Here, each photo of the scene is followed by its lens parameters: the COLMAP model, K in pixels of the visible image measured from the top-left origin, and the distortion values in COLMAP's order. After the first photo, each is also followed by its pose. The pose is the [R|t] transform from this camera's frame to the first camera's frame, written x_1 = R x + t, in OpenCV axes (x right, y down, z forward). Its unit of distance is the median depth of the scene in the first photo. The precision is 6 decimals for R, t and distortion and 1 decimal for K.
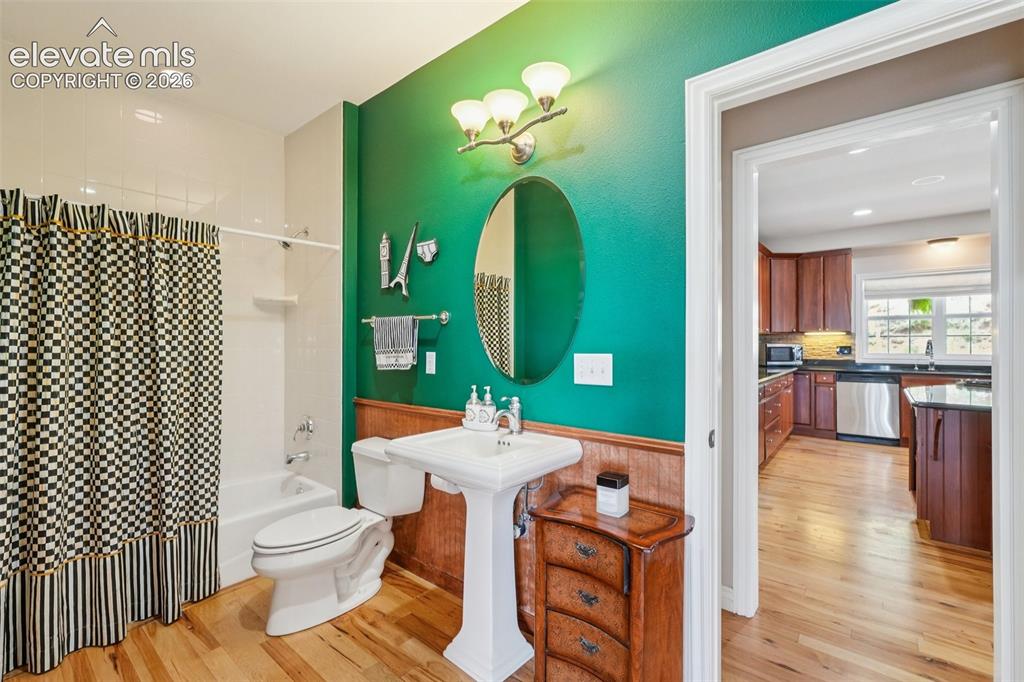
lens RADIAL K [[440.2, 0, 512.0], [0, 440.2, 342.3], [0, 0, 1]] dist [-0.006349, 0.002027]
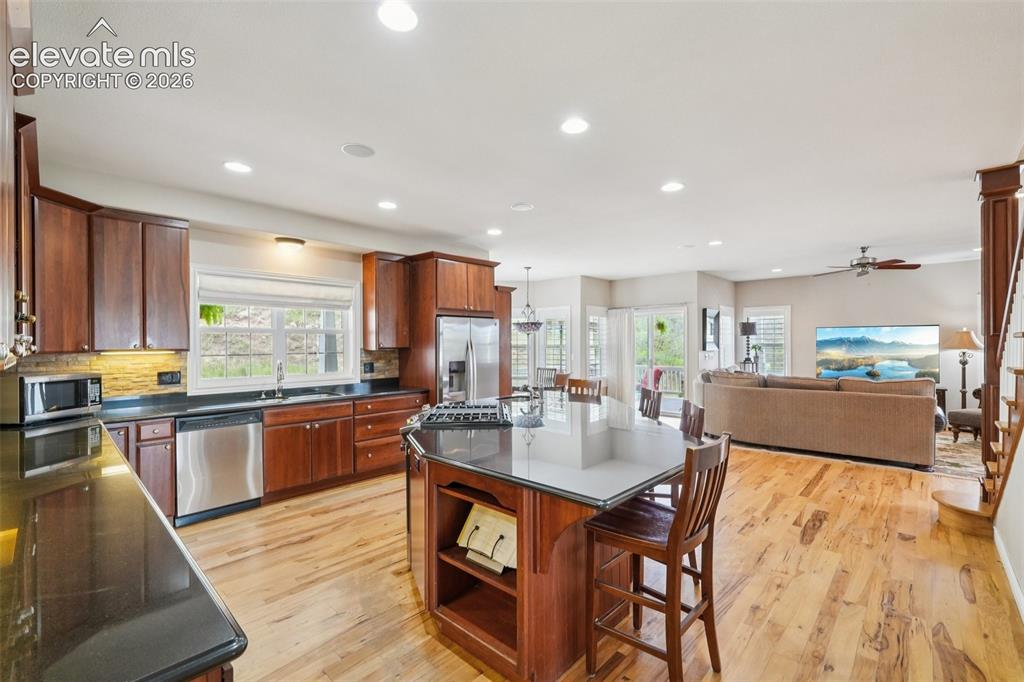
lens RADIAL K [[440.2, 0, 516.5], [0, 440.2, 344.0], [0, 0, 1]] dist [-0.006349, 0.002027]
pose [[0.061237, -0.000857, 0.998123, 0.151011], [0.004461, 0.999990, 0.000585, -0.029478], [-0.998113, 0.004417, 0.061241, 0.458075]]
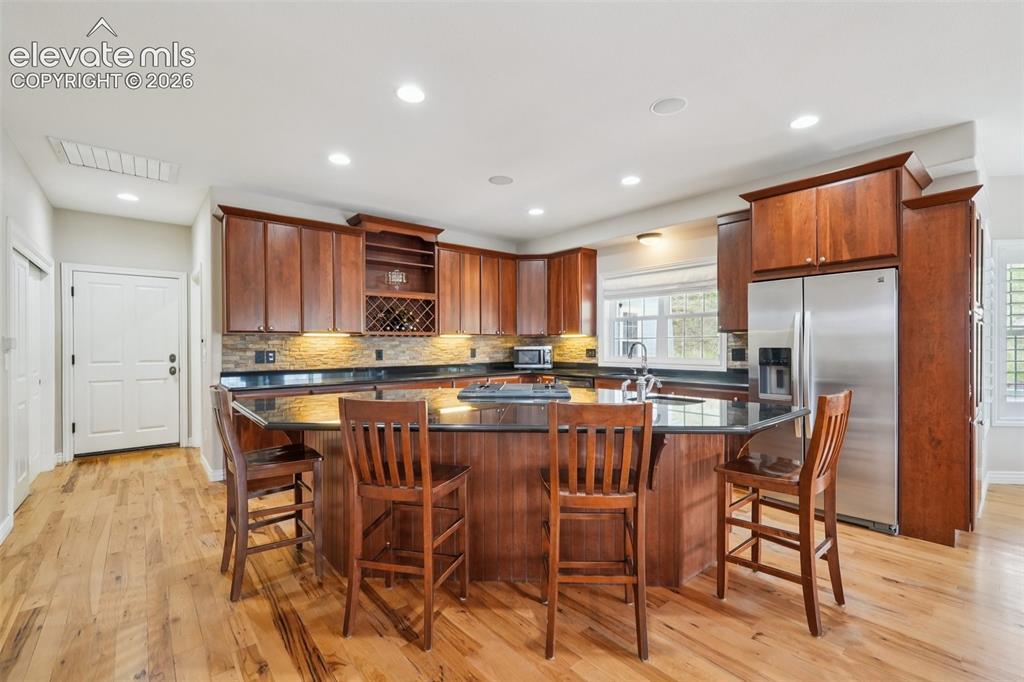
lens RADIAL K [[440.2, 0, 514.7], [0, 440.2, 345.7], [0, 0, 1]] dist [-0.006349, 0.002027]
pose [[0.985570, -0.004736, -0.169203, 0.759066], [0.005493, 0.999977, 0.004004, -0.002649], [0.169180, -0.004876, 0.985573, 0.022773]]
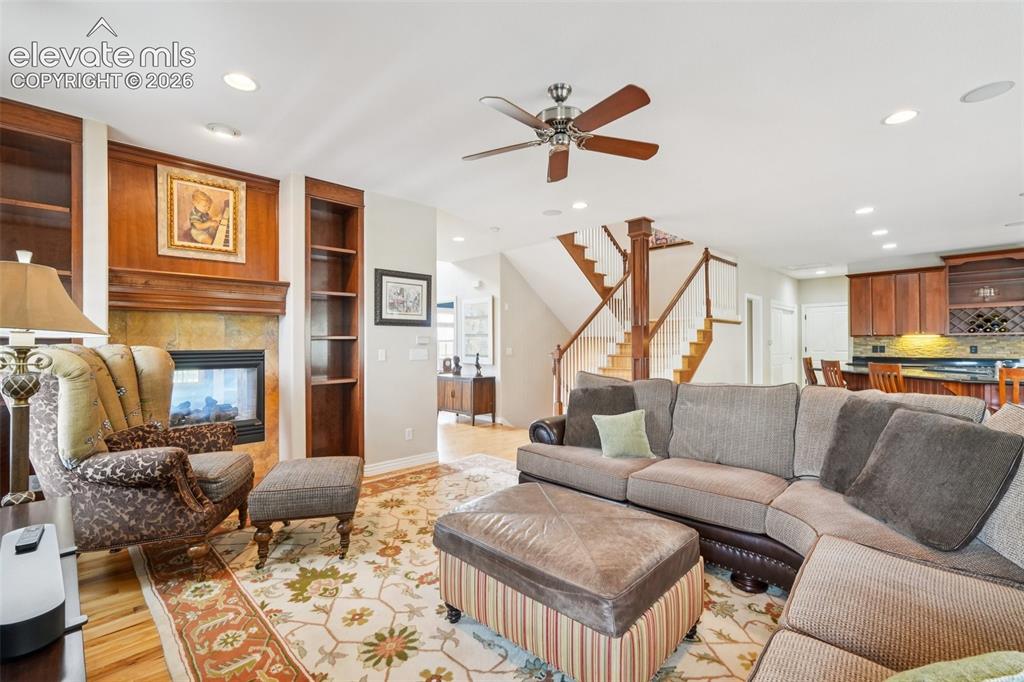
lens RADIAL K [[440.2, 0, 509.3], [0, 440.2, 342.8], [0, 0, 1]] dist [-0.006349, 0.002027]
pose [[-0.106049, -0.005075, -0.994348, 1.639368], [0.006683, 0.999961, -0.005816, -0.002437], [0.994338, -0.007262, -0.106011, -0.286532]]
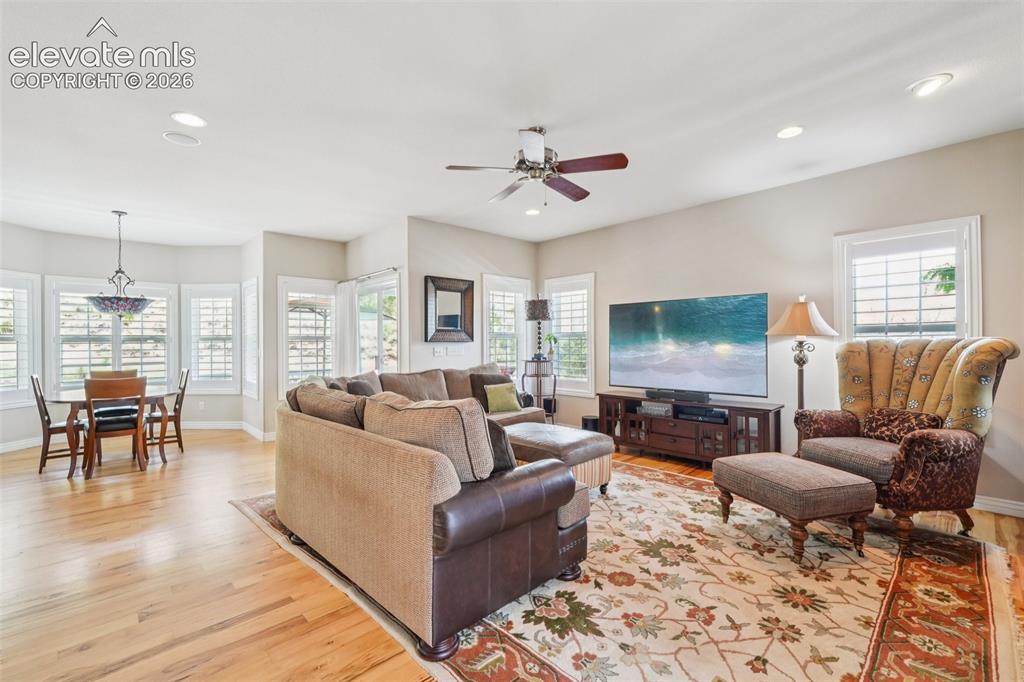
lens RADIAL K [[440.2, 0, 515.1], [0, 440.2, 341.1], [0, 0, 1]] dist [-0.006349, 0.002027]
pose [[0.124281, -0.000515, 0.992247, 0.698695], [0.006556, 0.999978, -0.000302, -0.005125], [-0.992225, 0.006542, 0.124282, -0.320133]]
